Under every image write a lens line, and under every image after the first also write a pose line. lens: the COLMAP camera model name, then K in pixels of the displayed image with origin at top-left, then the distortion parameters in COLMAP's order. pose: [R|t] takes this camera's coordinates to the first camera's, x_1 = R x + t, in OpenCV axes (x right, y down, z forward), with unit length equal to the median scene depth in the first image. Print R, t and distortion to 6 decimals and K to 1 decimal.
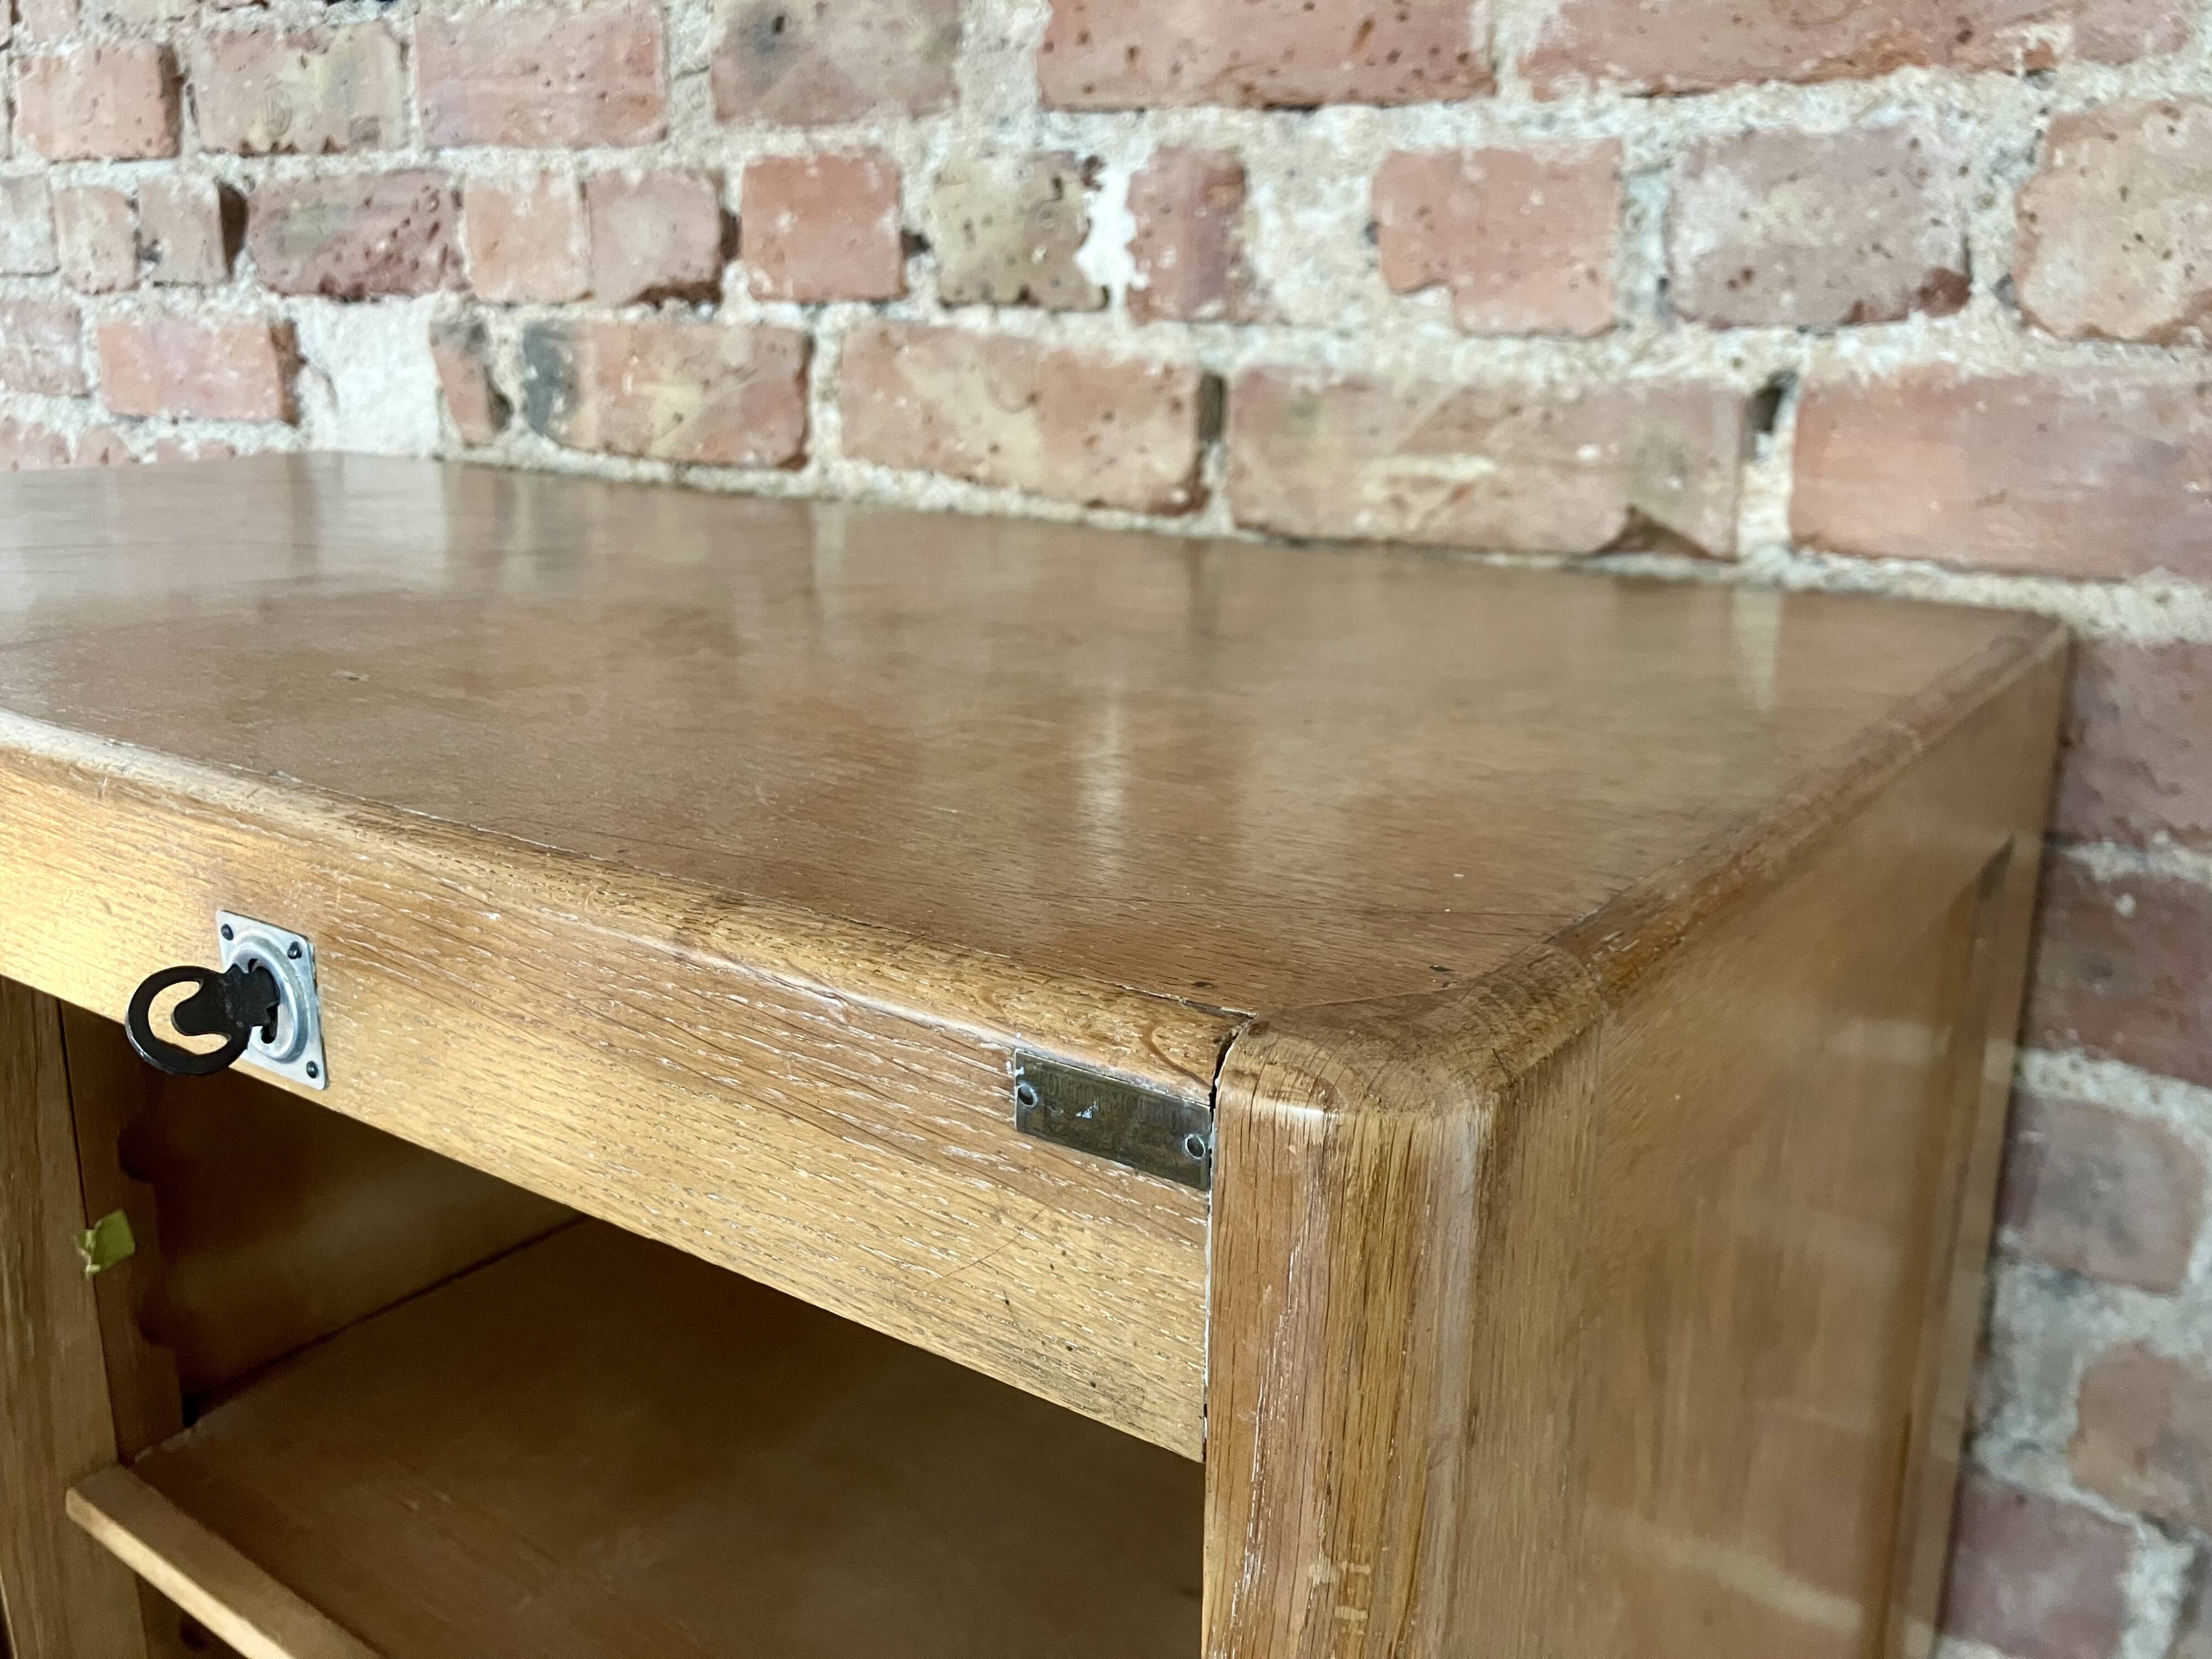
lens RADIAL K [[1812.9, 0, 1137.5], [0, 1812.9, 827.8], [0, 0, 1]] dist [0.028516, -0.044128]
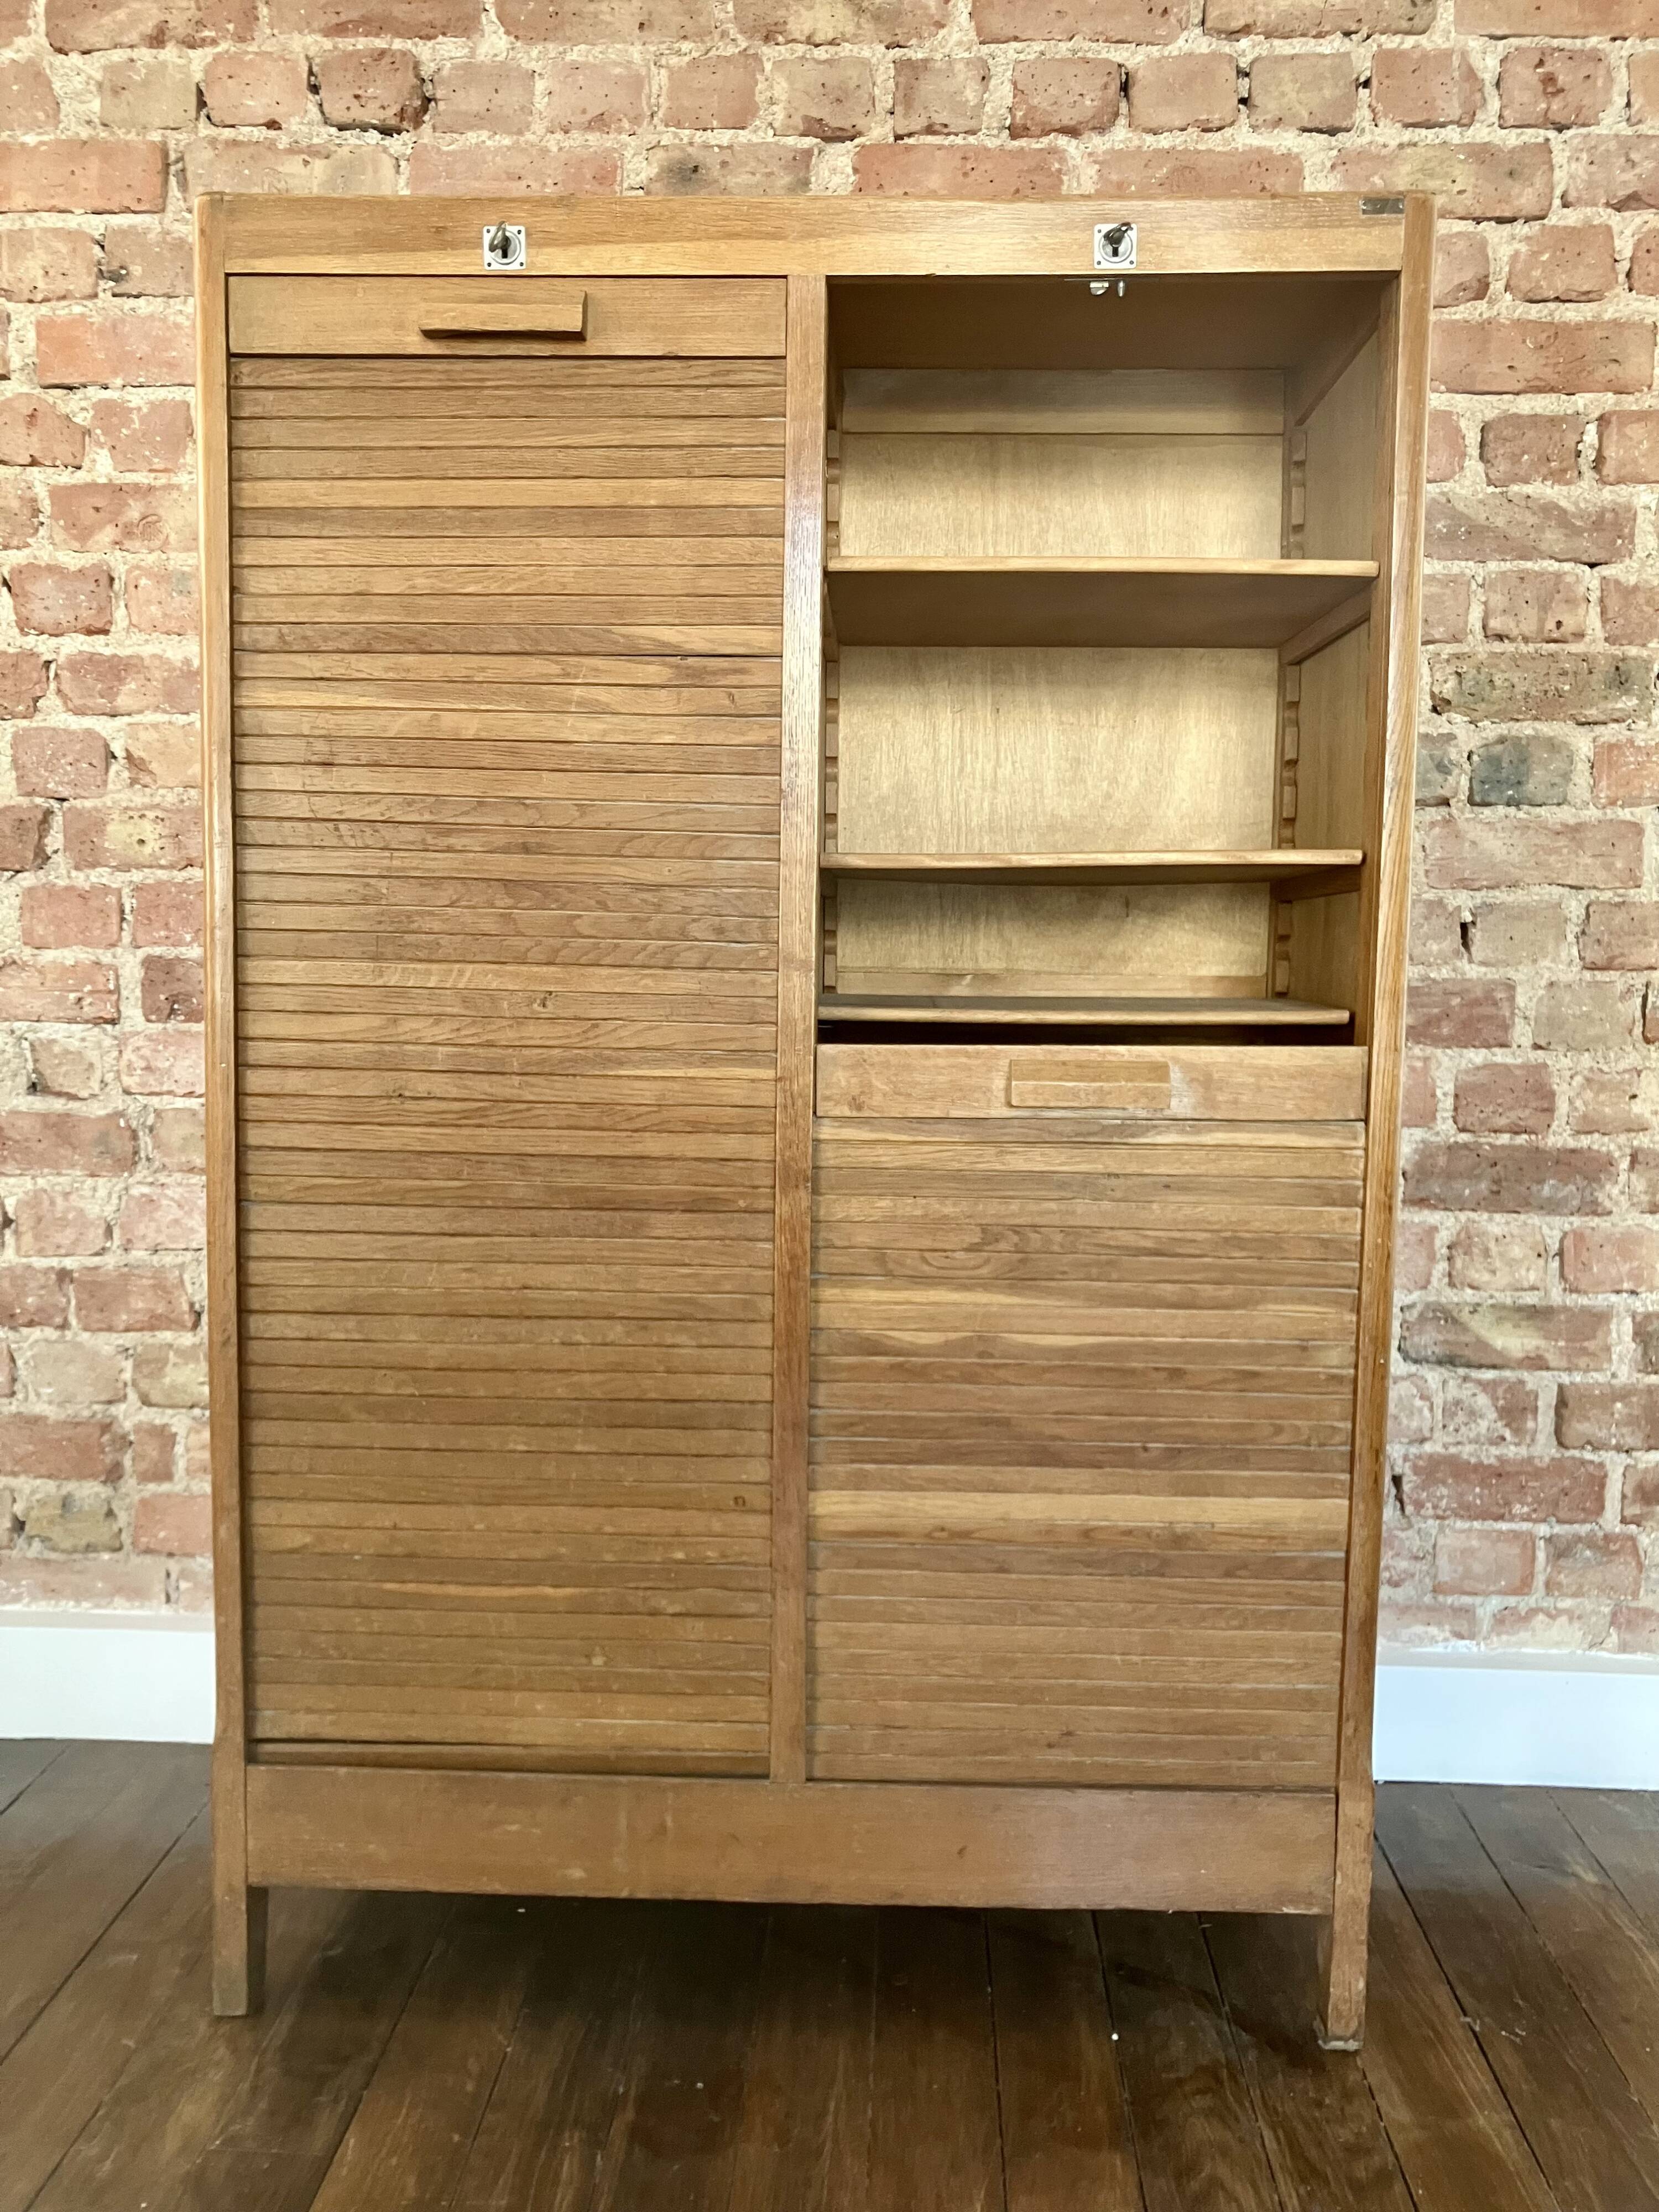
lens RADIAL K [[1812.9, 0, 838.1], [0, 1812.9, 1108.9], [0, 0, 1]] dist [0.028516, -0.044128]
pose [[0.848158, -0.059495, 0.526392, -1.412823], [0.143179, 0.982436, -0.119661, 1.030800], [-0.510027, 0.176859, 0.841780, -0.750252]]
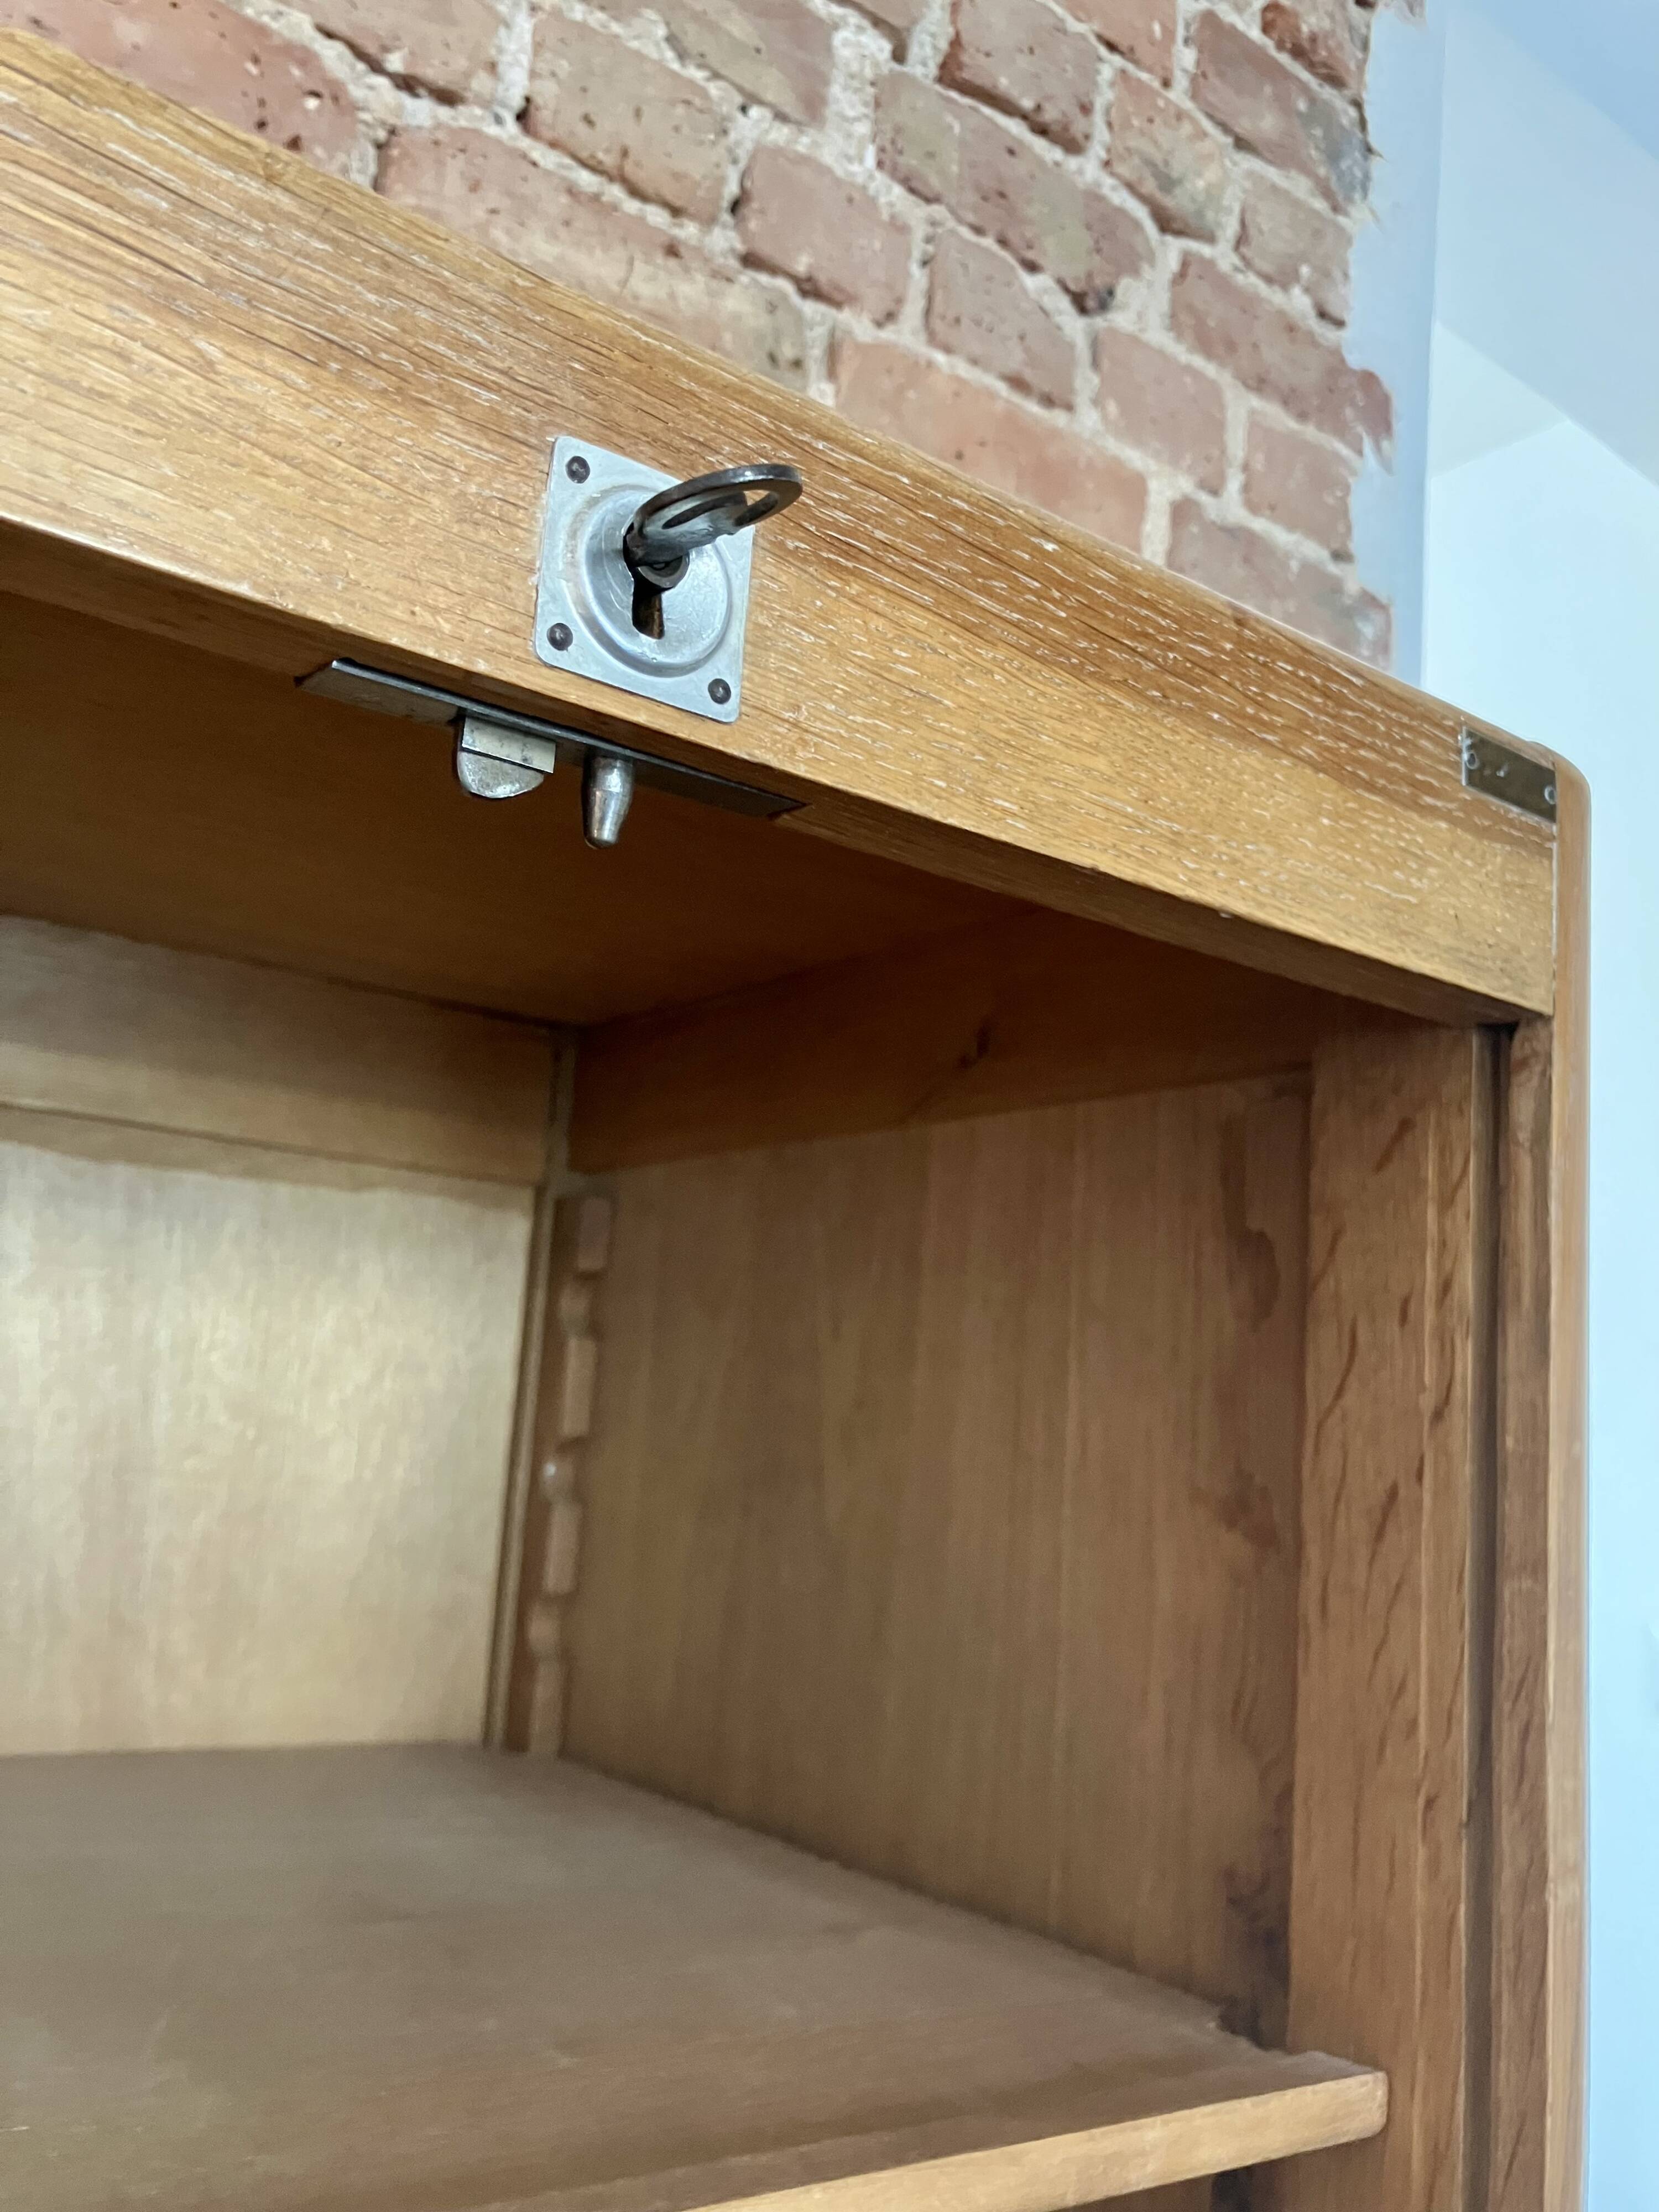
lens RADIAL K [[1812.9, 0, 841.1], [0, 1812.9, 1099.2], [0, 0, 1]] dist [0.028516, -0.044128]
pose [[0.329660, 0.168492, 0.928943, -0.462215], [0.185147, 0.953302, -0.238615, 0.200183], [-0.925767, 0.250652, 0.283069, 0.343911]]
